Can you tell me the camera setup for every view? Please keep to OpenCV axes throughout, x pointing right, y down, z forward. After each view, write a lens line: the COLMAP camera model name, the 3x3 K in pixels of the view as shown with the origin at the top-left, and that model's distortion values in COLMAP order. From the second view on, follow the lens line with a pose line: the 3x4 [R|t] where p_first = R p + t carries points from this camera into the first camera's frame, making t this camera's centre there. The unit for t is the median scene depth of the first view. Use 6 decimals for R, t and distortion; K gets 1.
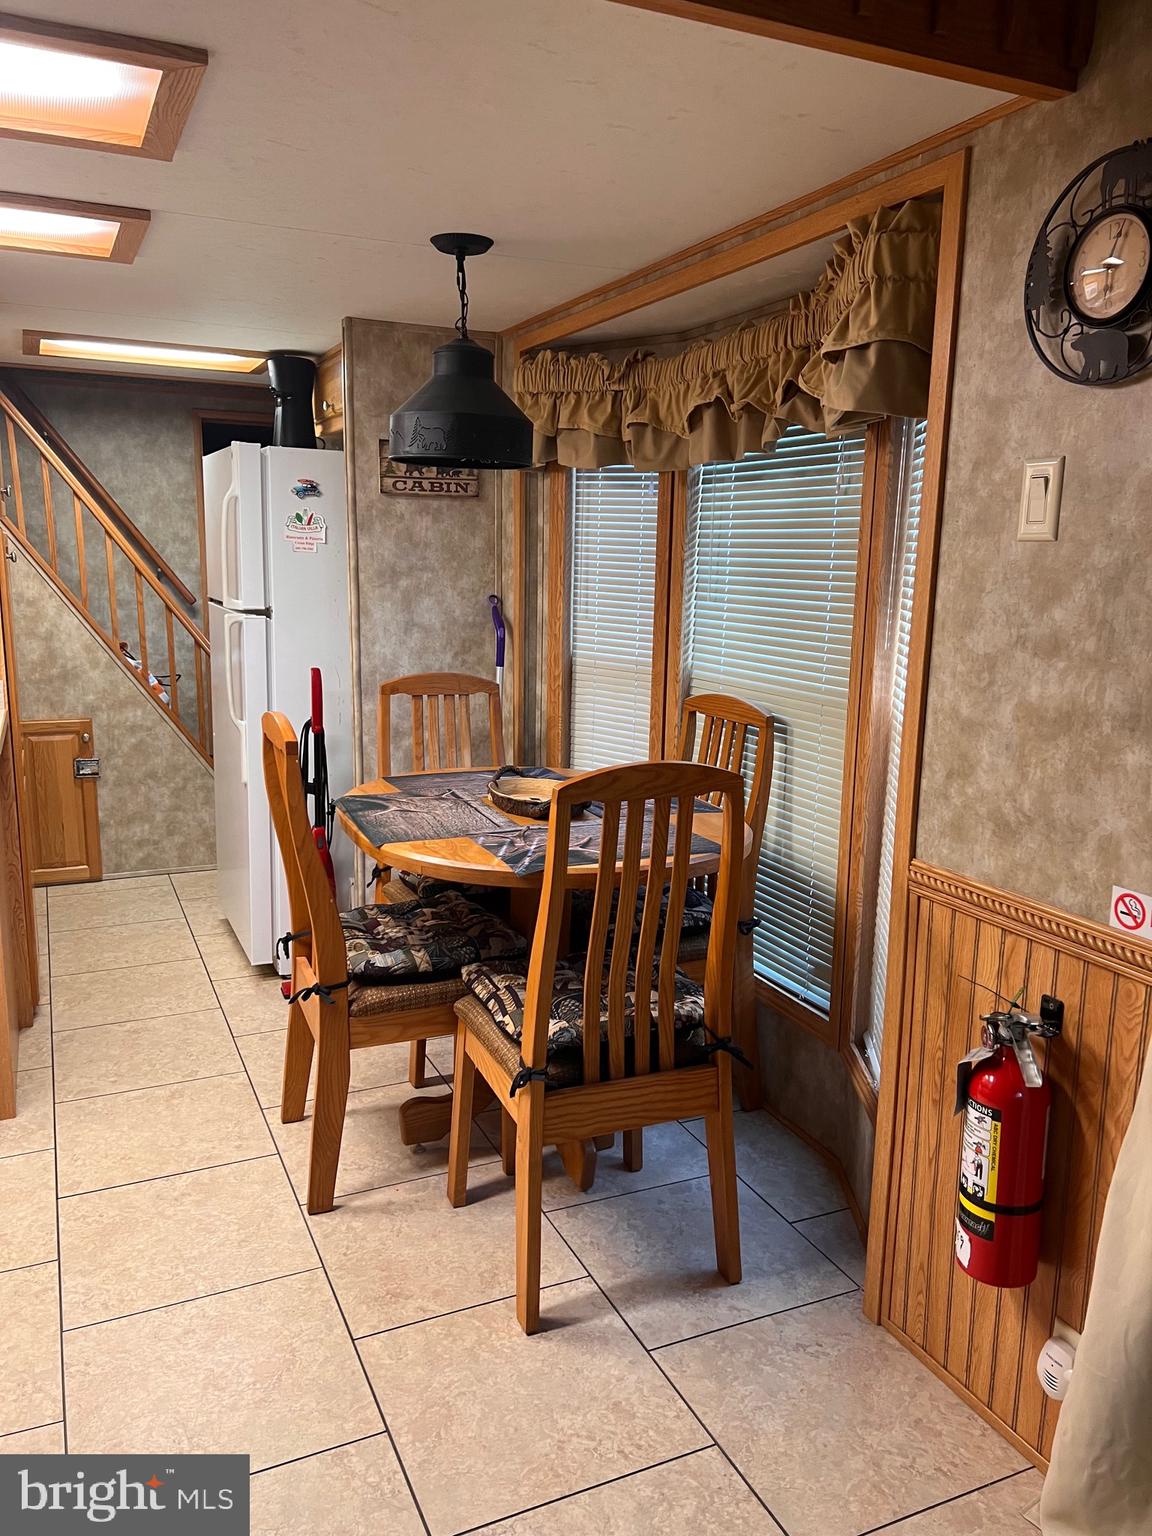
lens RADIAL K [[1146.9, 0, 571.6], [0, 1146.9, 783.7], [0, 0, 1]] dist [0.049395, -0.052096]
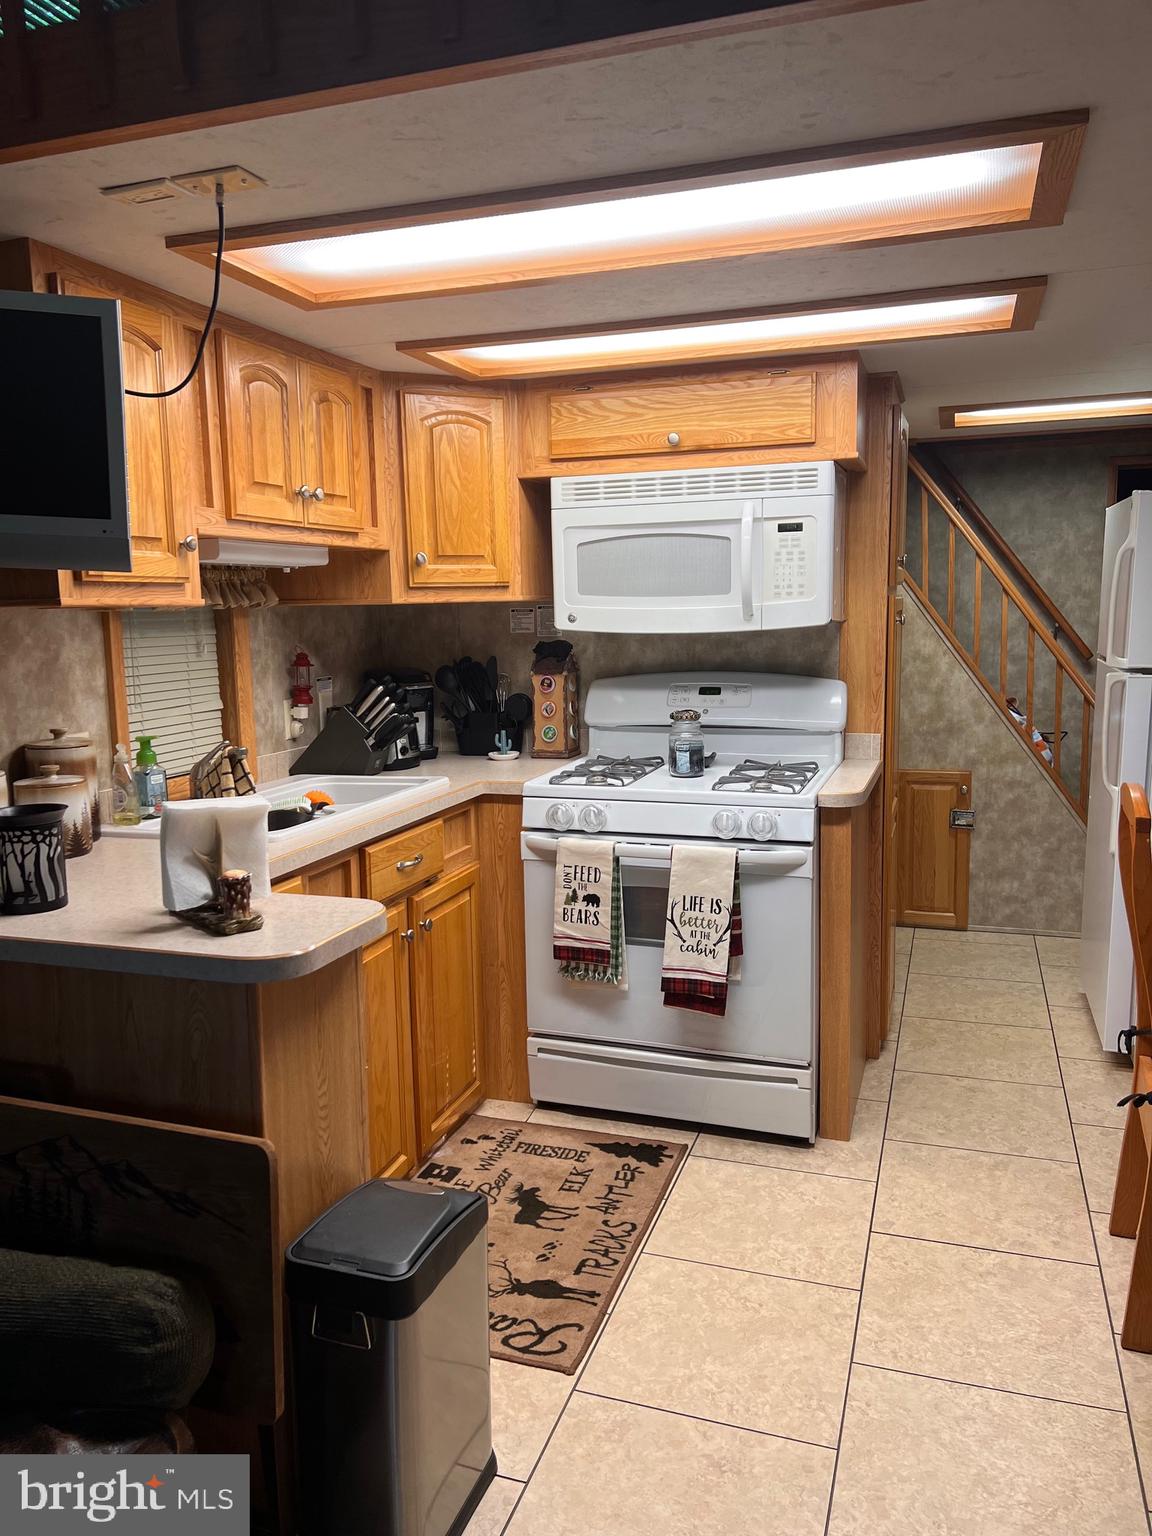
lens RADIAL K [[1146.9, 0, 567.9], [0, 1146.9, 776.0], [0, 0, 1]] dist [0.049395, -0.052096]
pose [[0.726286, 0.068170, -0.684004, 0.031432], [-0.100971, 0.994857, -0.008061, -0.010720], [0.679937, 0.074919, 0.729433, 0.016453]]
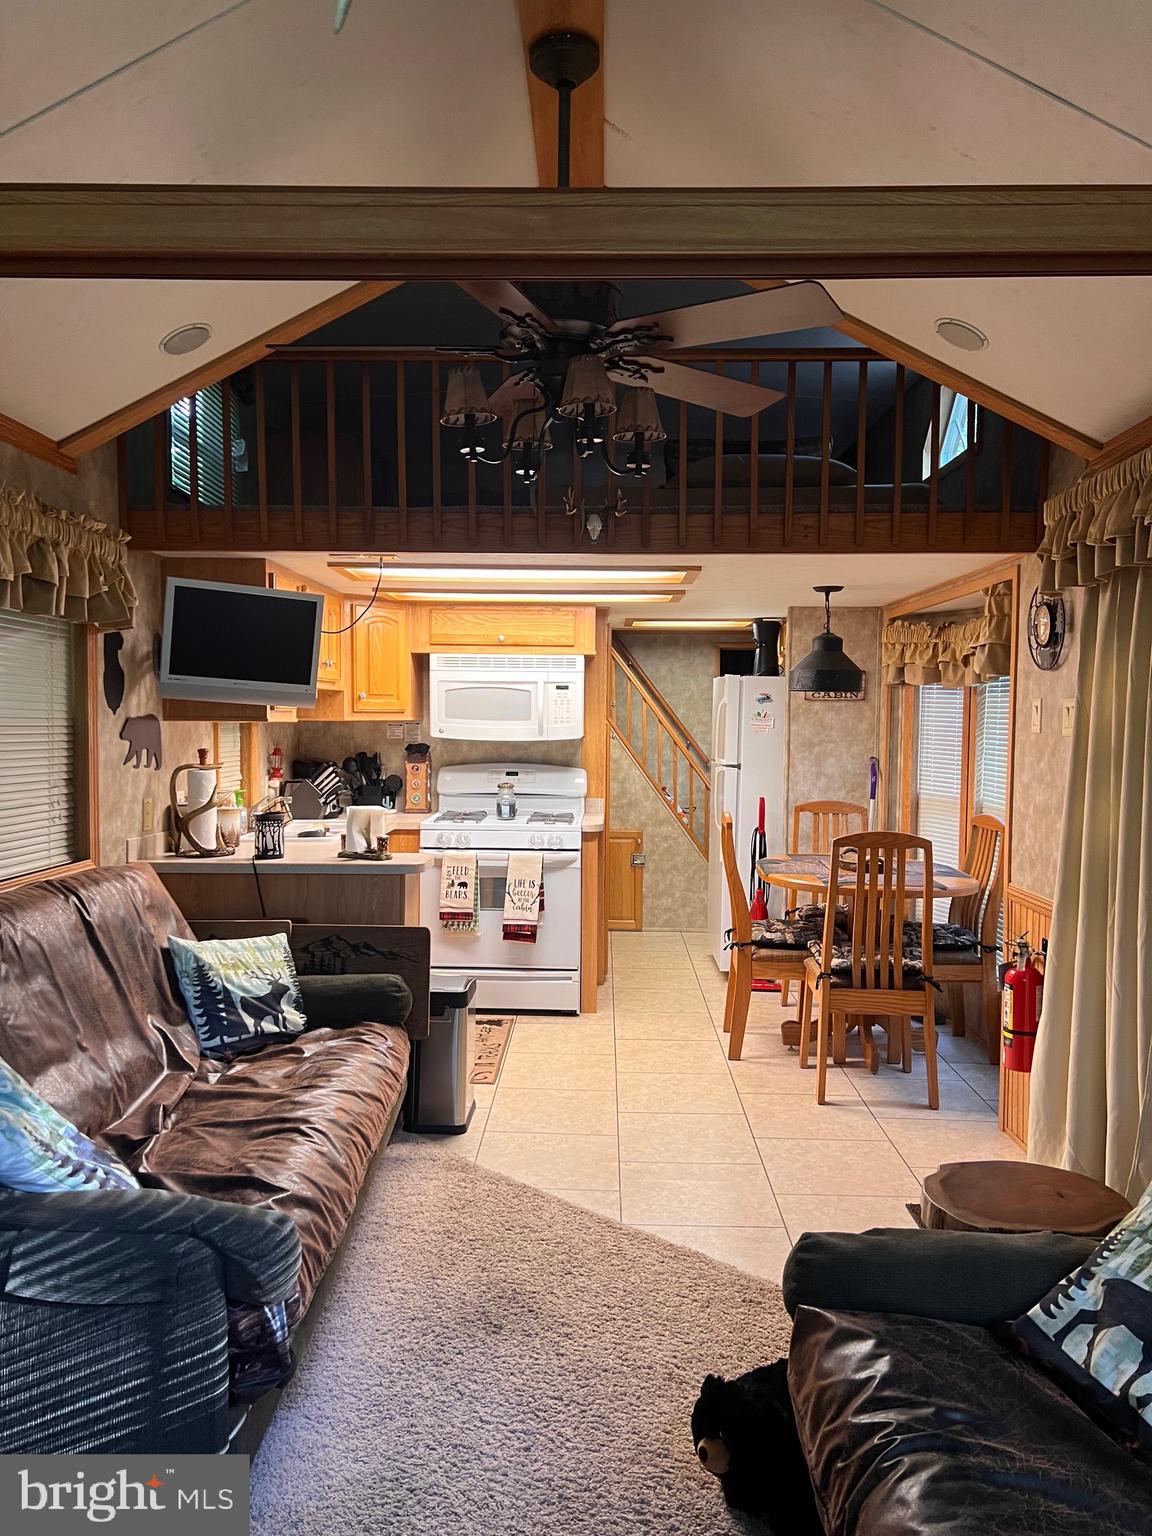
lens RADIAL K [[1146.9, 0, 571.3], [0, 1146.9, 772.7], [0, 0, 1]] dist [0.049395, -0.052096]
pose [[0.898262, 0.012083, -0.439294, 0.283844], [-0.078453, 0.987973, -0.133246, 0.118432], [0.432400, 0.154154, 0.888407, -0.689348]]
